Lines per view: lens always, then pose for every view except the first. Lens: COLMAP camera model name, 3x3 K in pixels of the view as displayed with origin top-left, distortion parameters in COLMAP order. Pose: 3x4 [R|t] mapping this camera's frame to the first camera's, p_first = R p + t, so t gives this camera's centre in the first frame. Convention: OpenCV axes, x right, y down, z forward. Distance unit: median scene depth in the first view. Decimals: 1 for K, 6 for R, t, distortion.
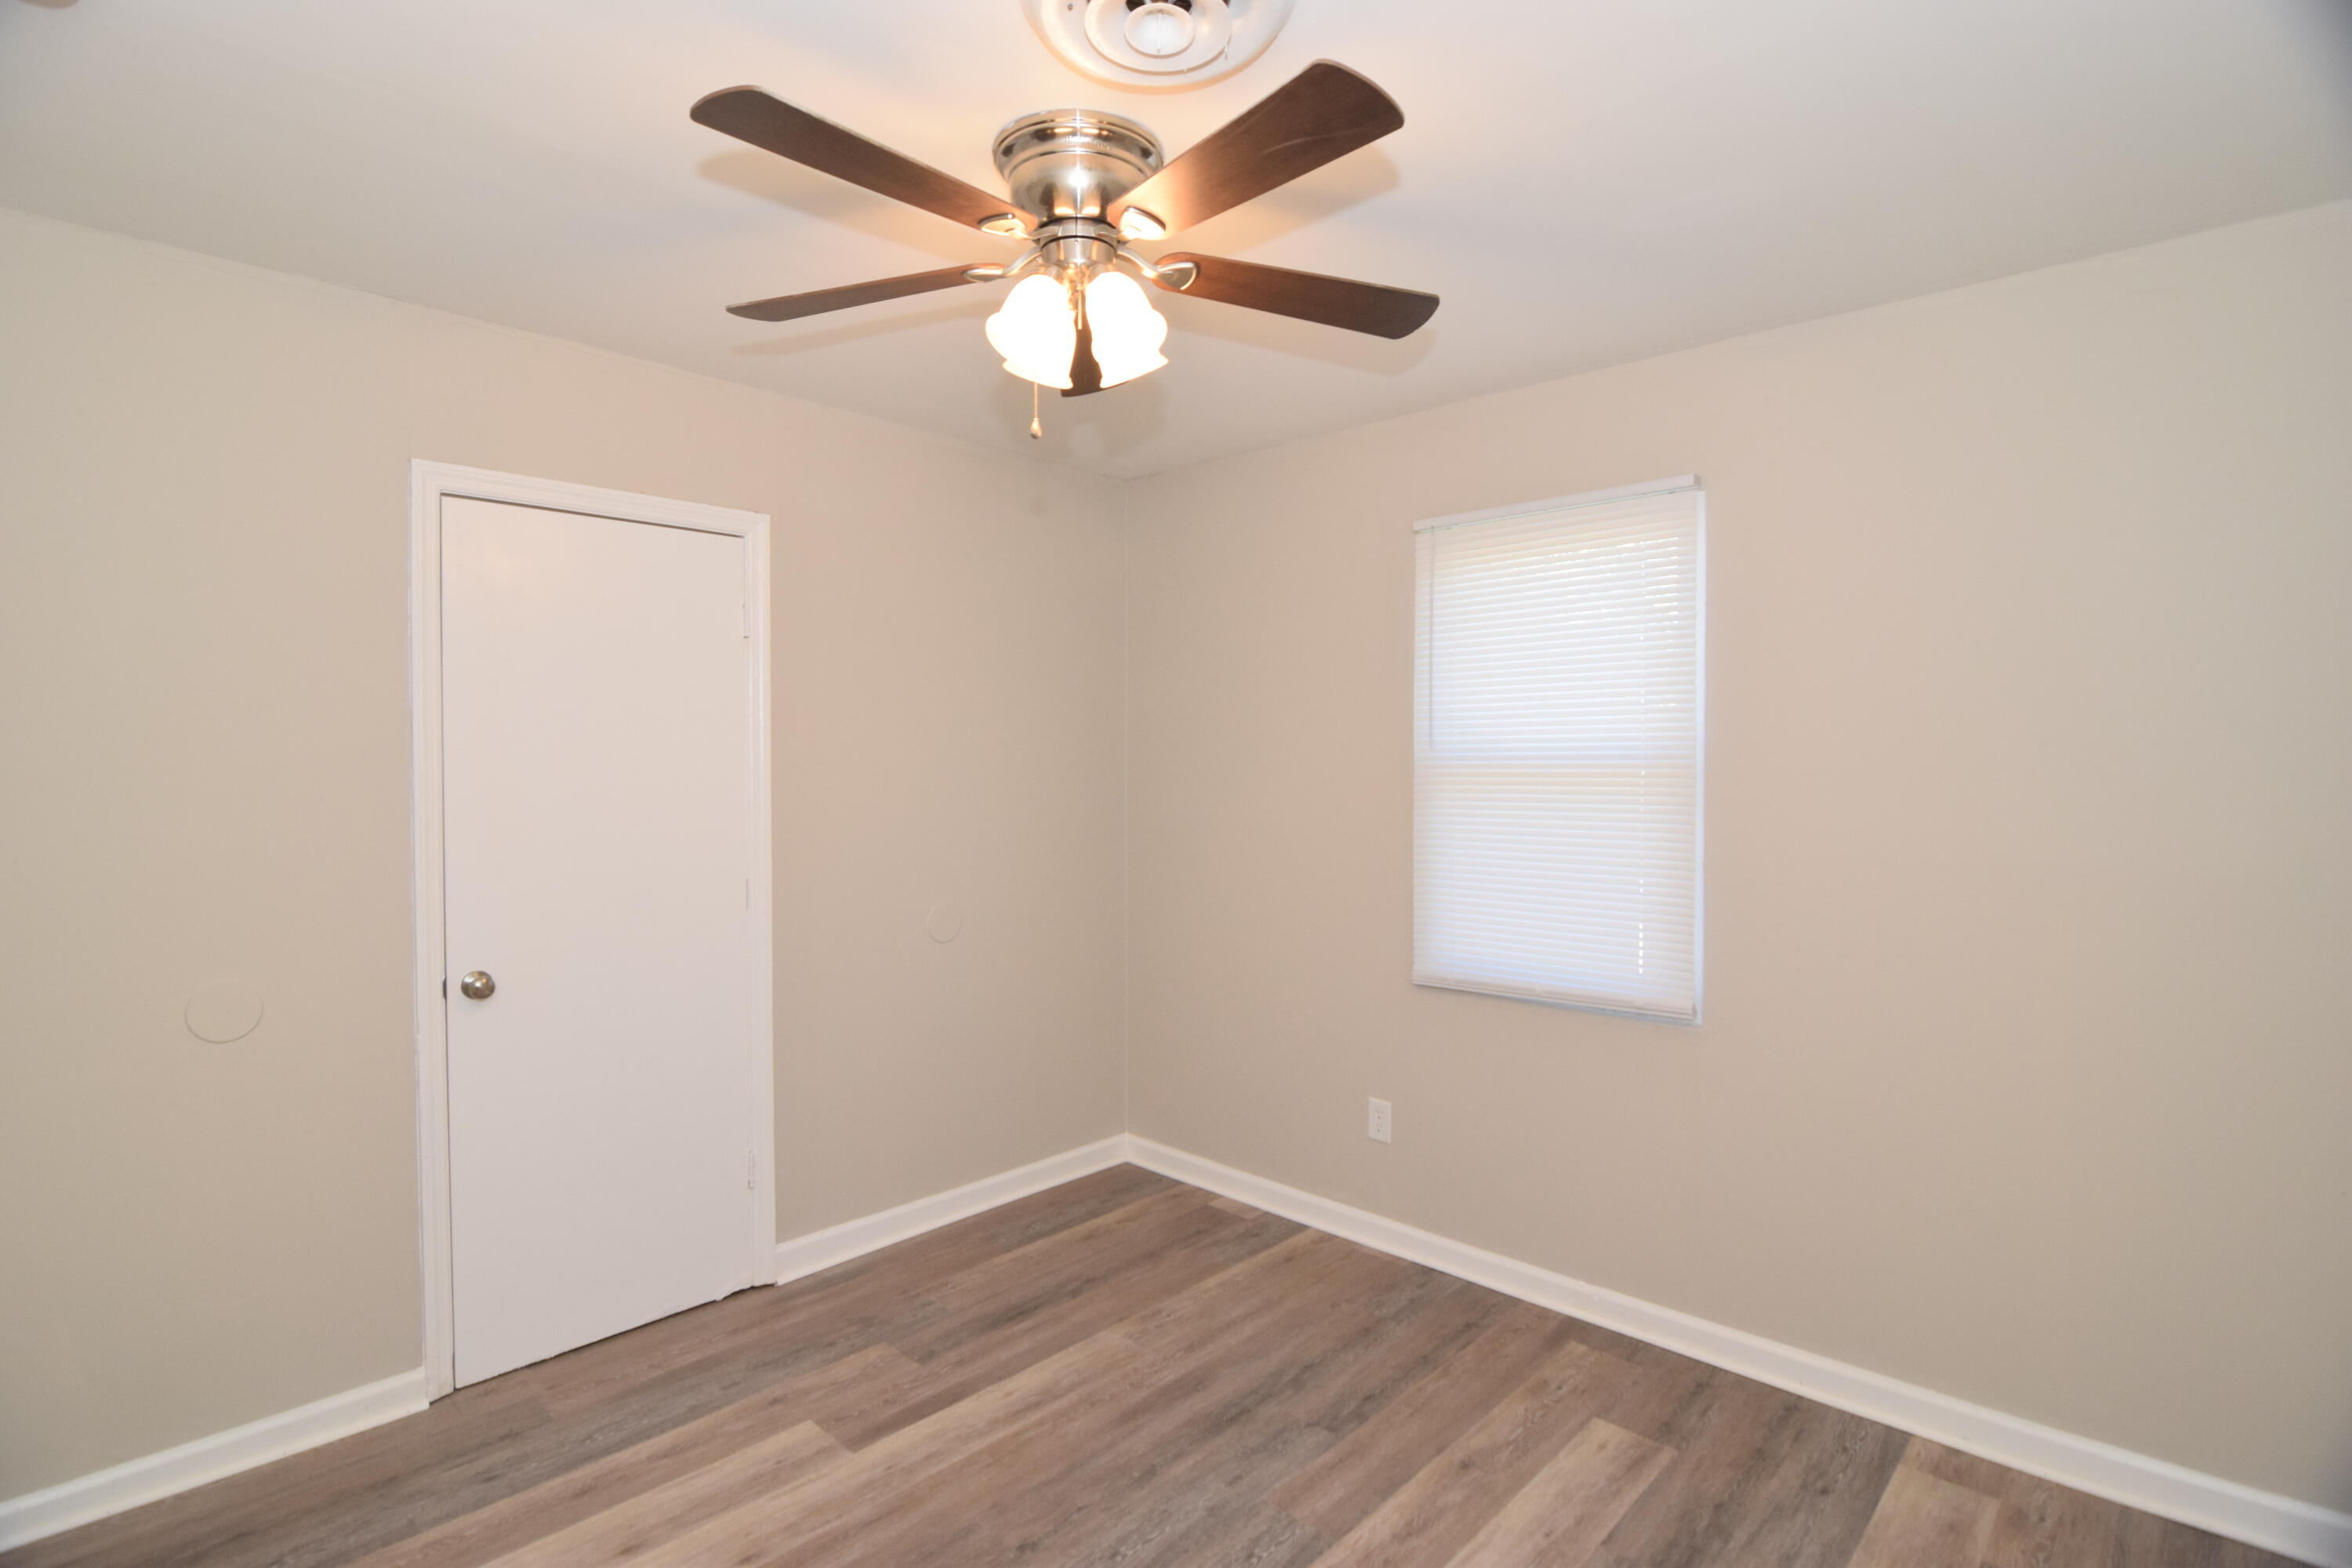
lens RADIAL K [[1154.8, 0, 1172.3], [0, 1154.8, 787.1], [0, 0, 1]] dist [0.001183, -0.011076]
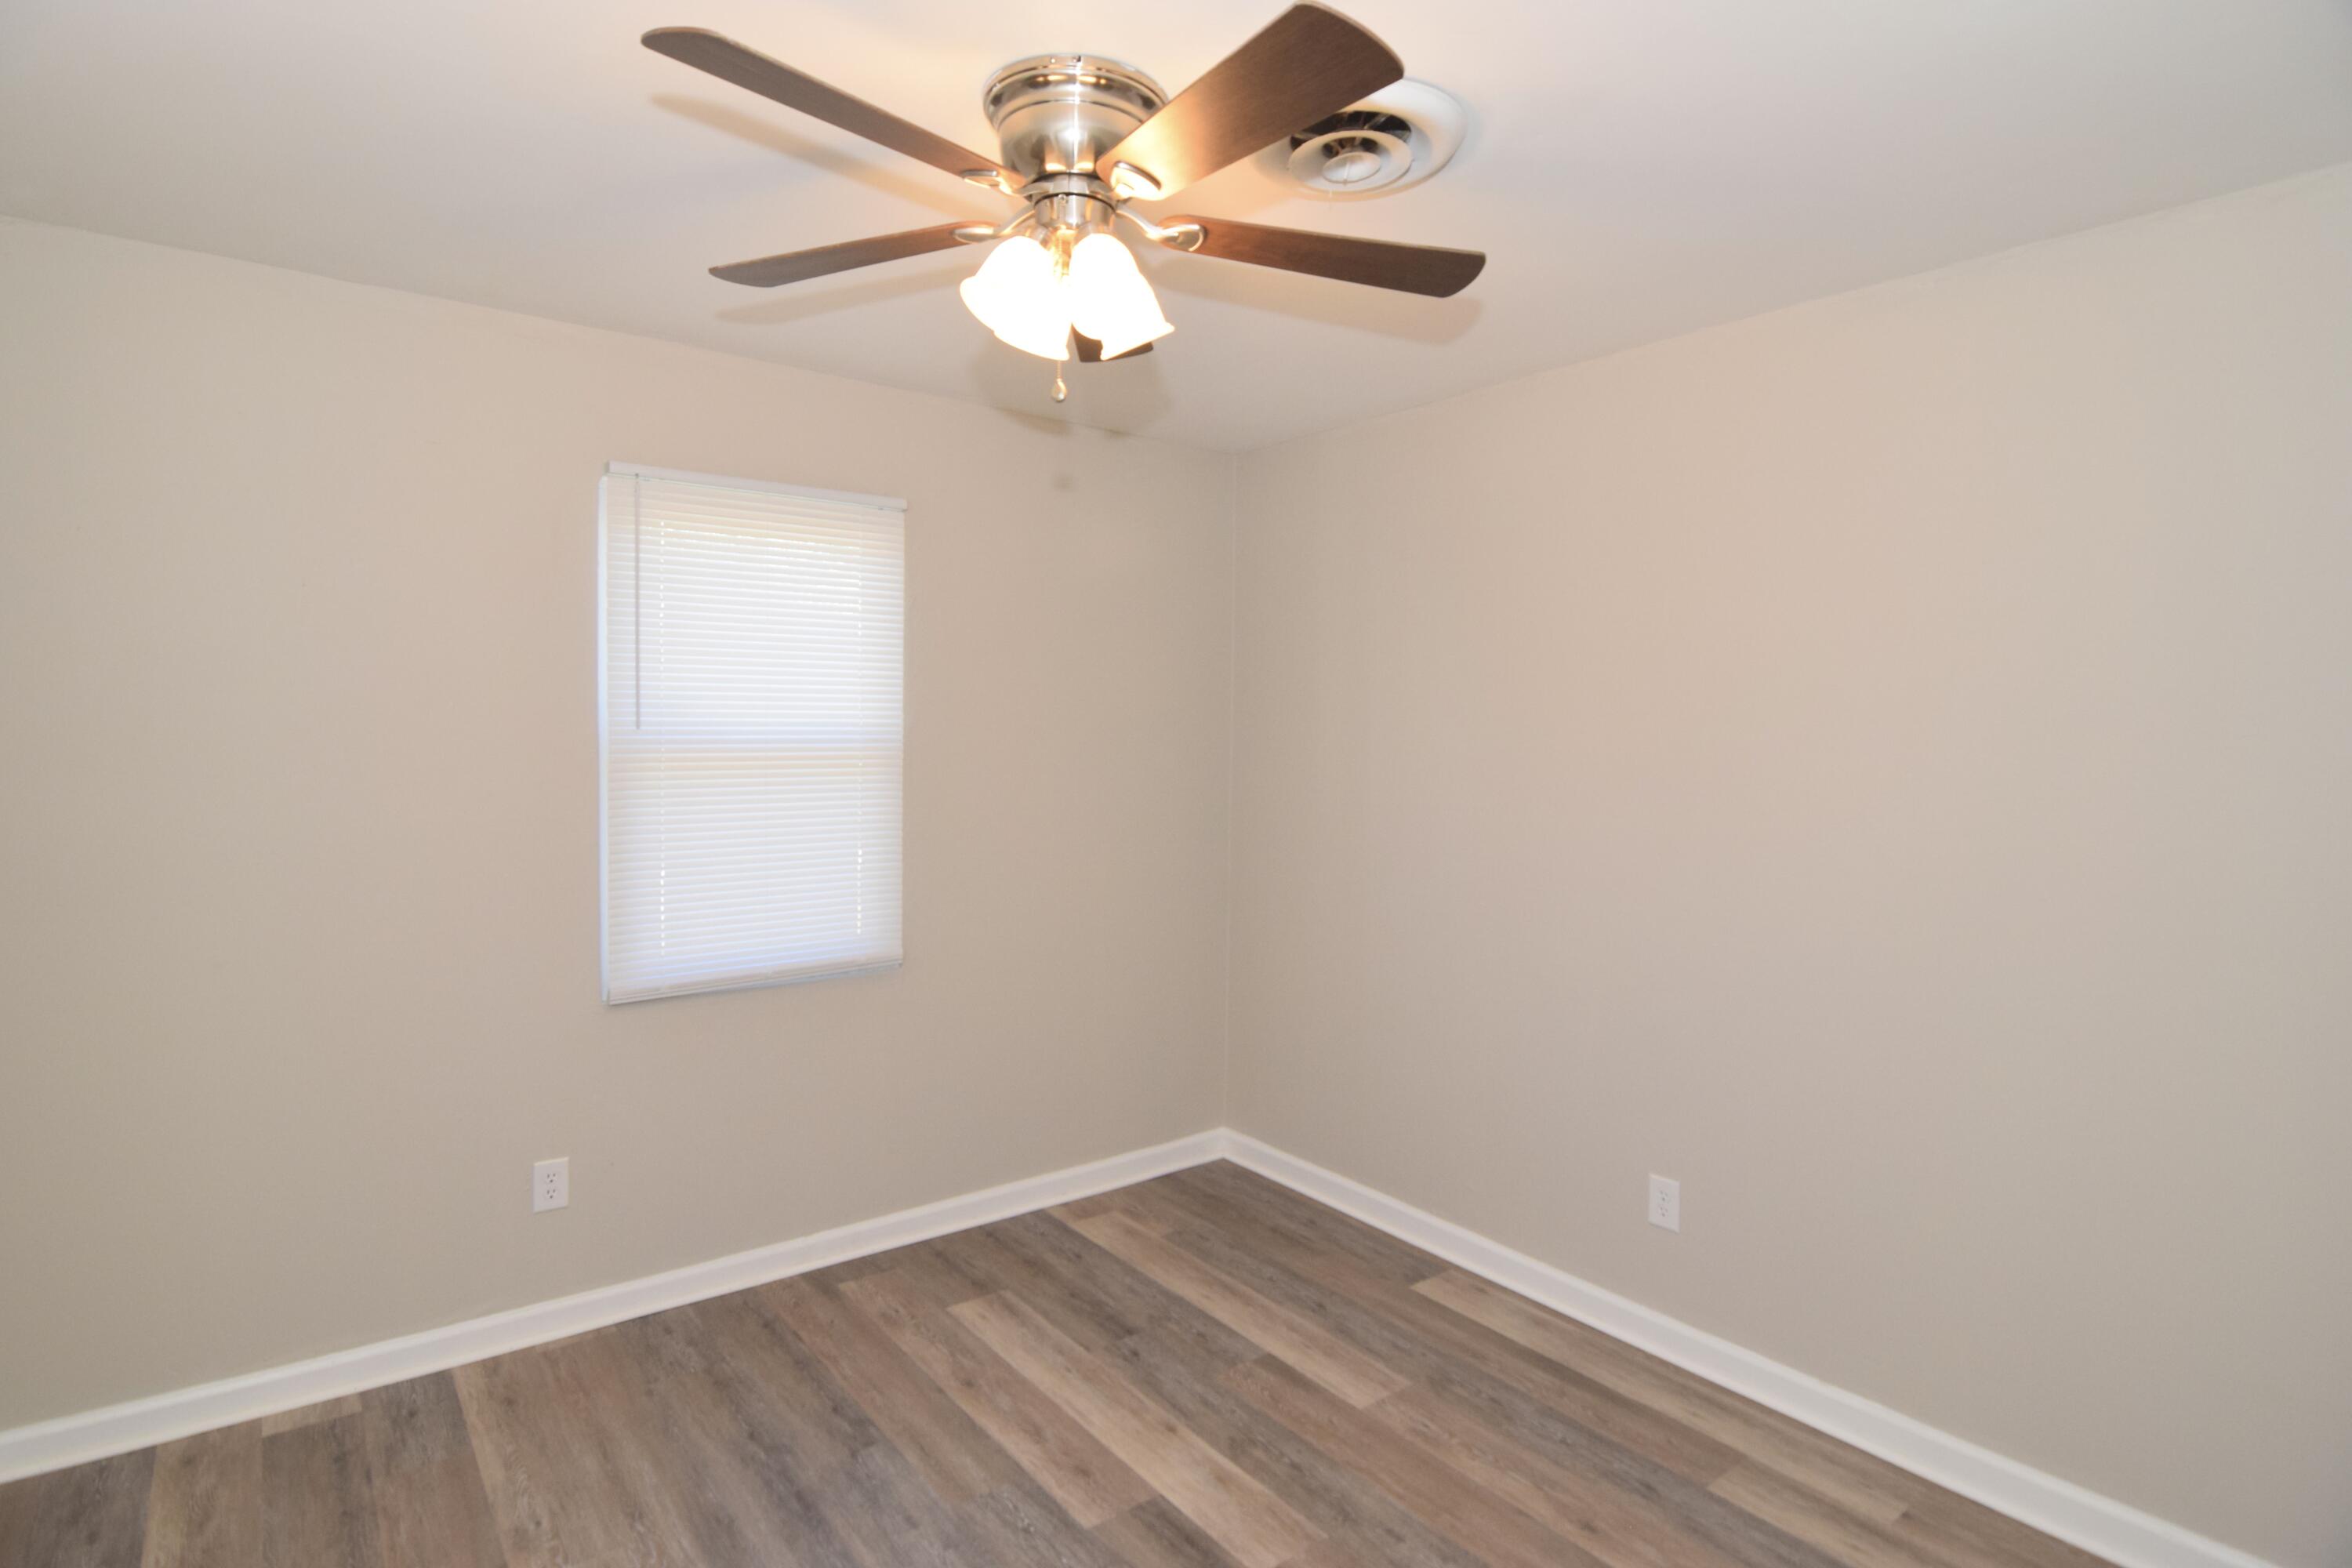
lens RADIAL K [[1190.6, 0, 1176.0], [0, 1190.6, 784.0], [0, 0, 1]] dist [0.001807, -0.010483]
pose [[0.159507, -0.046036, 0.986123, -0.742828], [0.014466, 0.998914, 0.044293, -0.034094], [-0.987091, 0.007200, 0.160000, 0.557016]]
